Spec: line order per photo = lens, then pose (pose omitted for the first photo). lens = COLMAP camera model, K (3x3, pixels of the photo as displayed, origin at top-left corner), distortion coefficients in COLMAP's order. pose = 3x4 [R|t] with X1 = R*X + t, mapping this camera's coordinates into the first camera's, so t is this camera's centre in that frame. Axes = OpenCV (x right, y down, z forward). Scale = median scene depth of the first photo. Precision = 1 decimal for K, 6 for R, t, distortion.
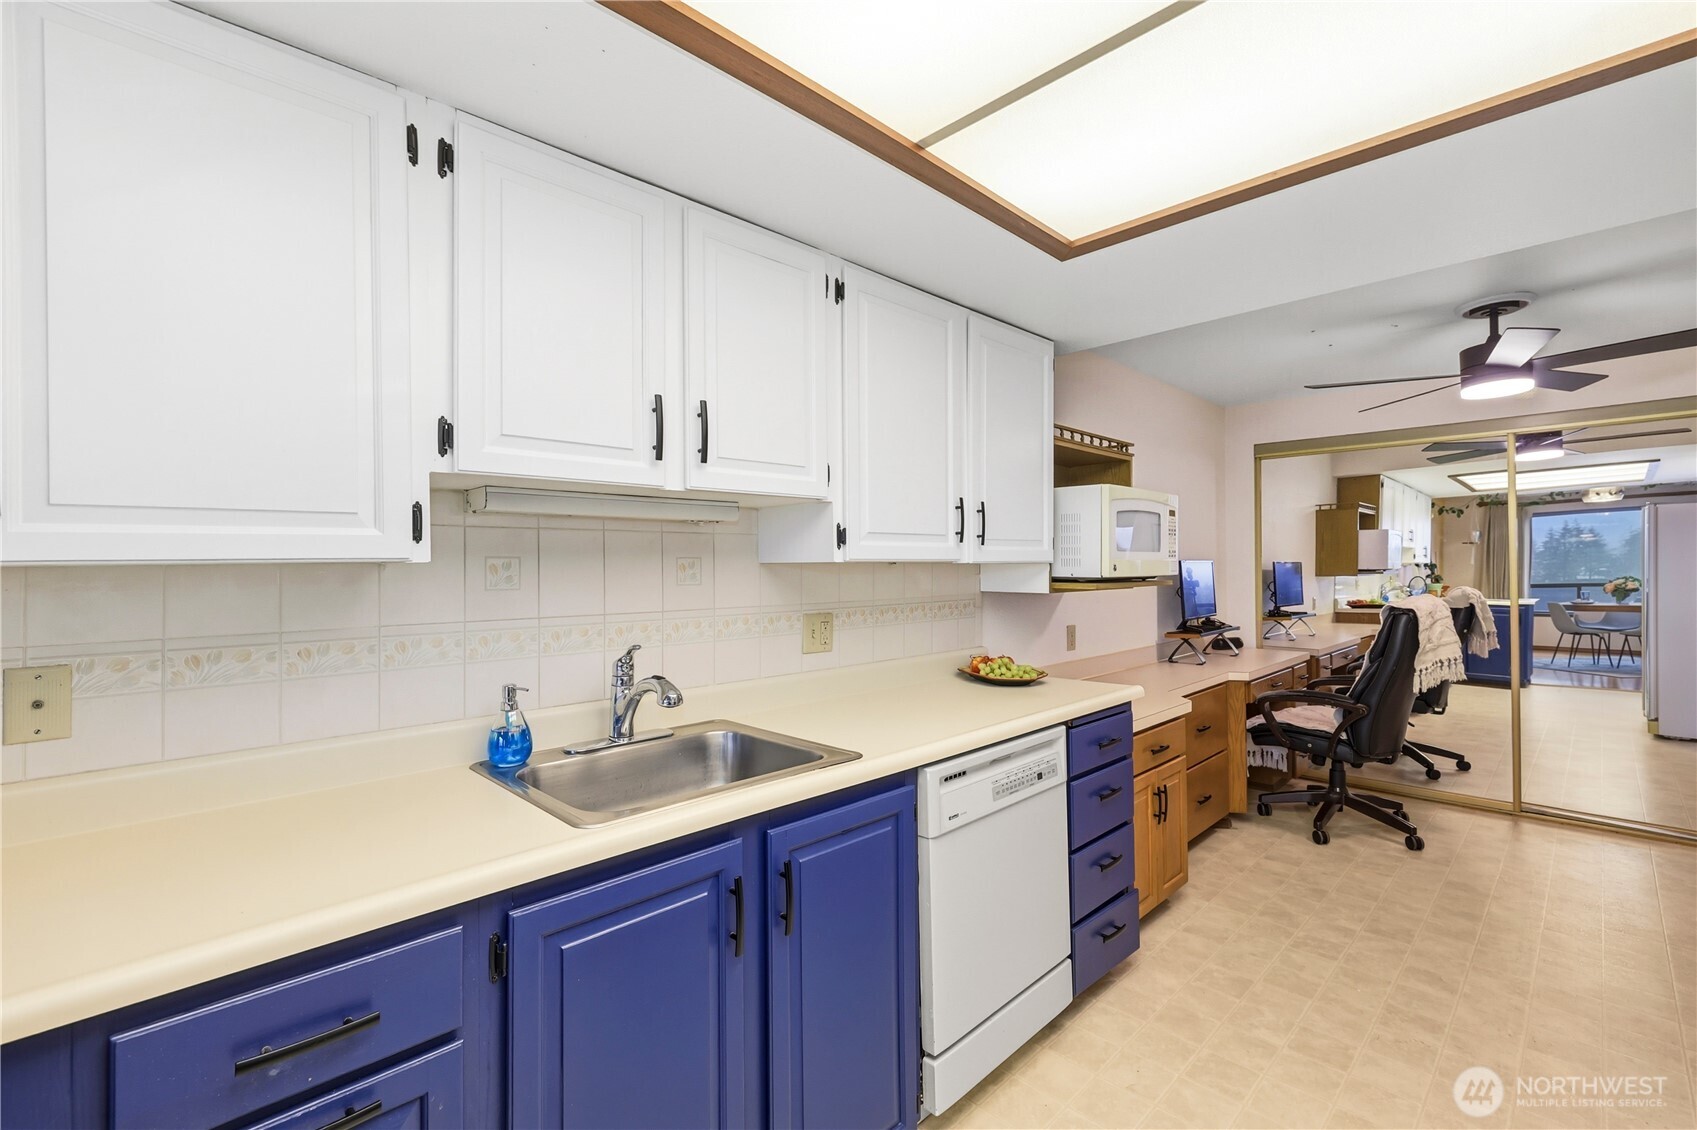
lens RADIAL K [[727.3, 0, 842.9], [0, 727.3, 557.8], [0, 0, 1]] dist [0.000045, 0.000549]
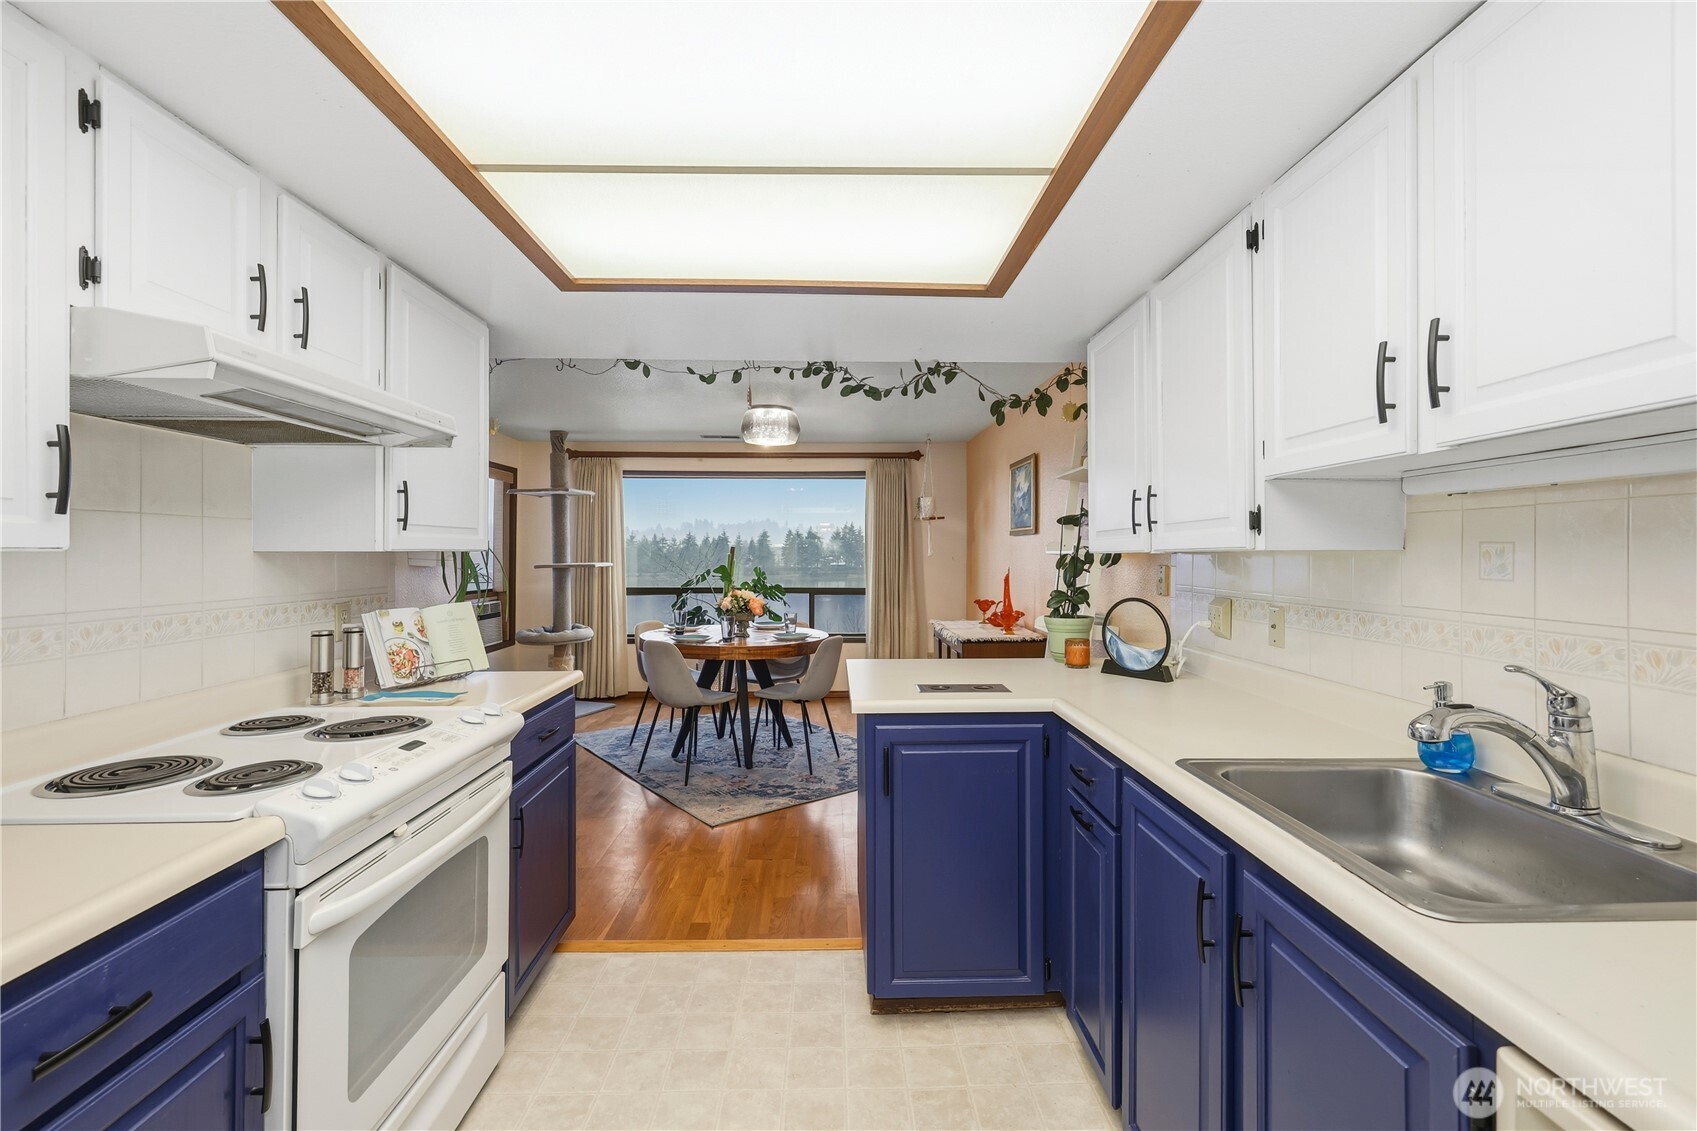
lens RADIAL K [[727.3, 0, 853.2], [0, 727.3, 549.7], [0, 0, 1]] dist [0.000045, 0.000549]
pose [[-0.666114, -0.004298, -0.745837, 0.340896], [0.002635, 0.999964, -0.008116, 0.006768], [0.745845, -0.007372, -0.666079, 0.512075]]
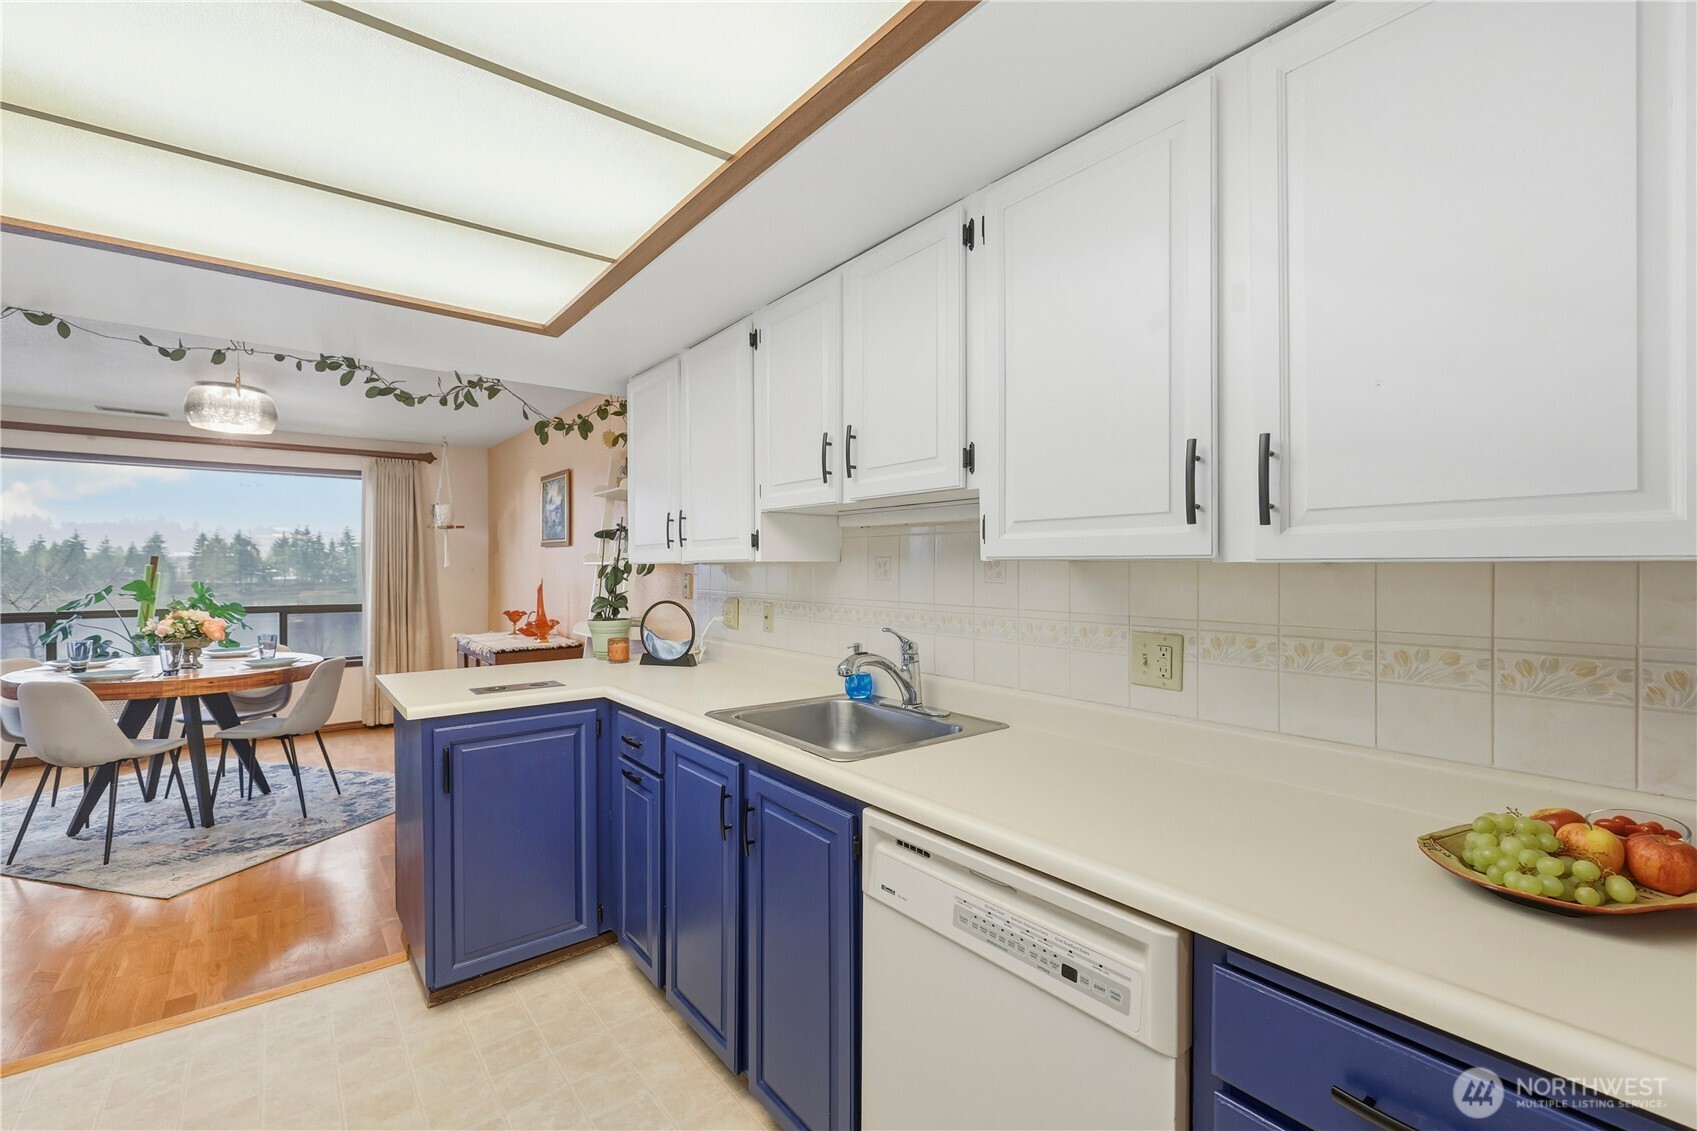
lens RADIAL K [[727.3, 0, 846.7], [0, 727.3, 571.5], [0, 0, 1]] dist [0.000045, 0.000549]
pose [[-0.095764, 0.008856, -0.995365, 0.480164], [0.004439, 0.999954, 0.008469, 0.007747], [0.995394, -0.003608, -0.095799, 0.541711]]
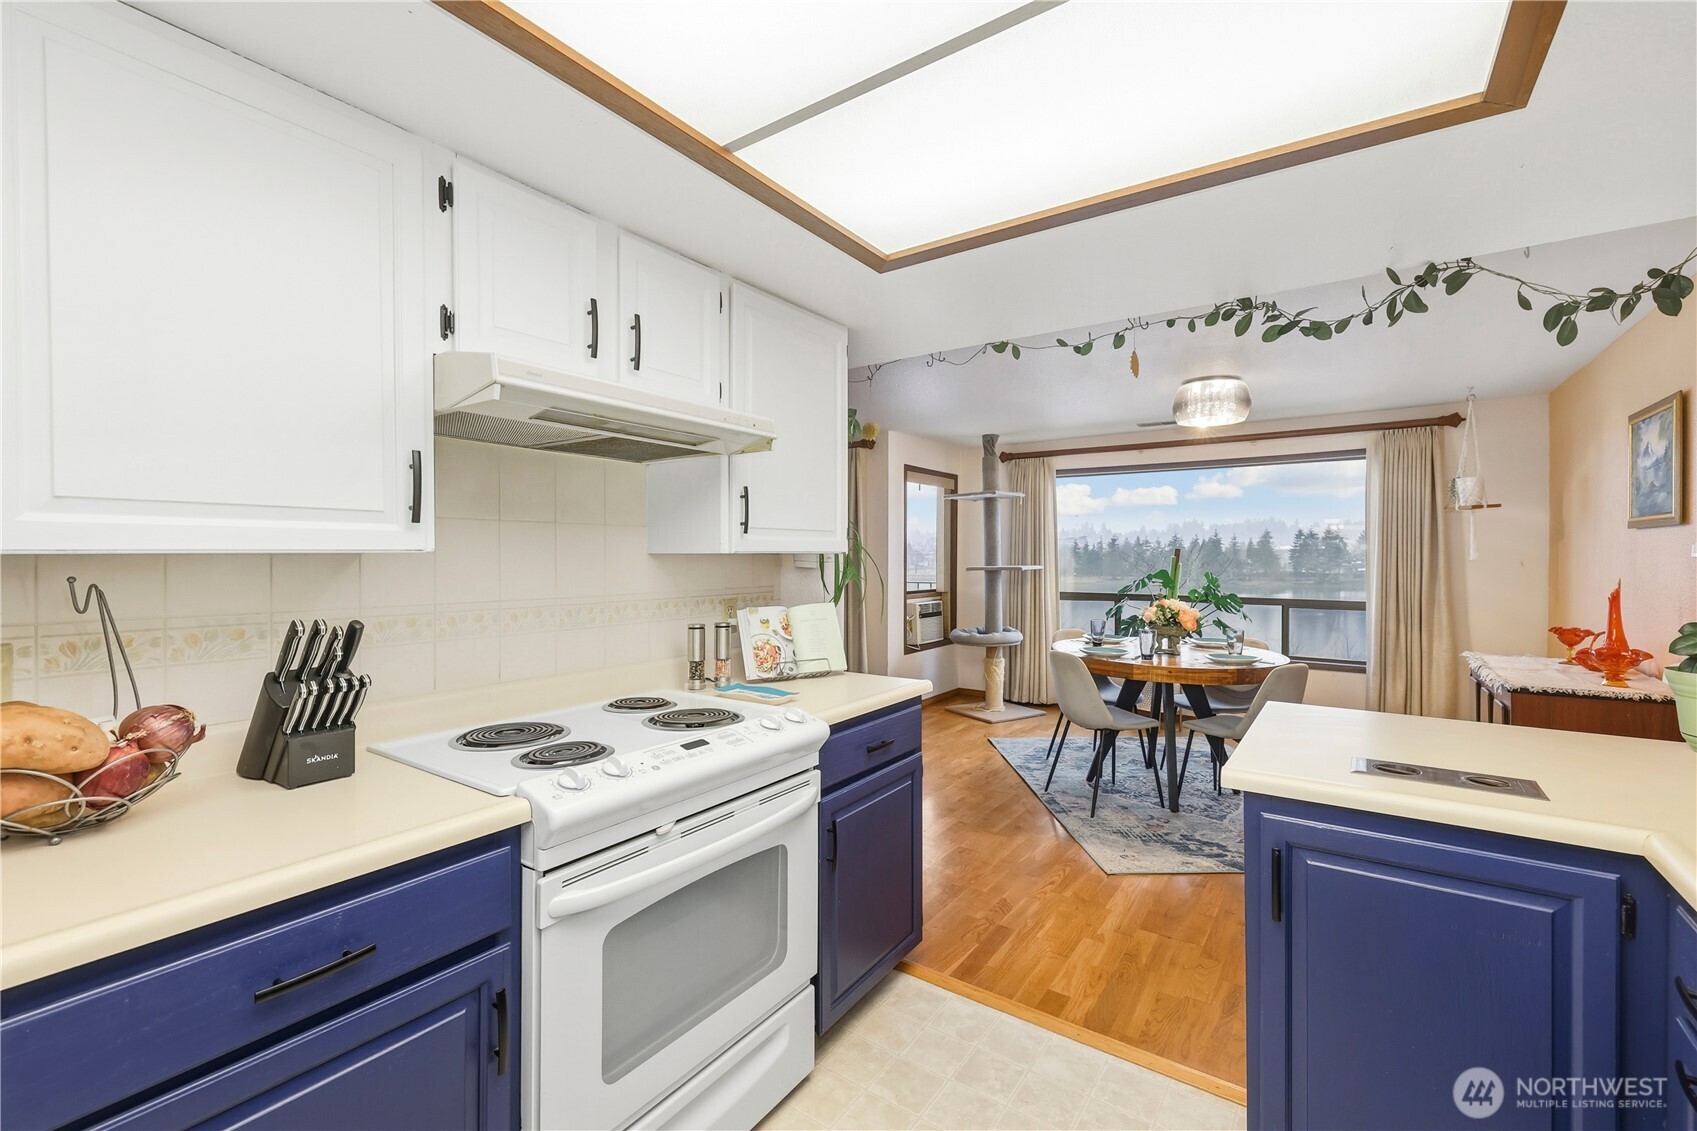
lens RADIAL K [[727.3, 0, 846.7], [0, 727.3, 558.0], [0, 0, 1]] dist [0.000045, 0.000549]
pose [[-0.979484, -0.001434, -0.201515, 0.173011], [-0.001192, 0.999998, -0.001320, 0.007005], [0.201517, -0.001053, -0.979485, 0.471102]]
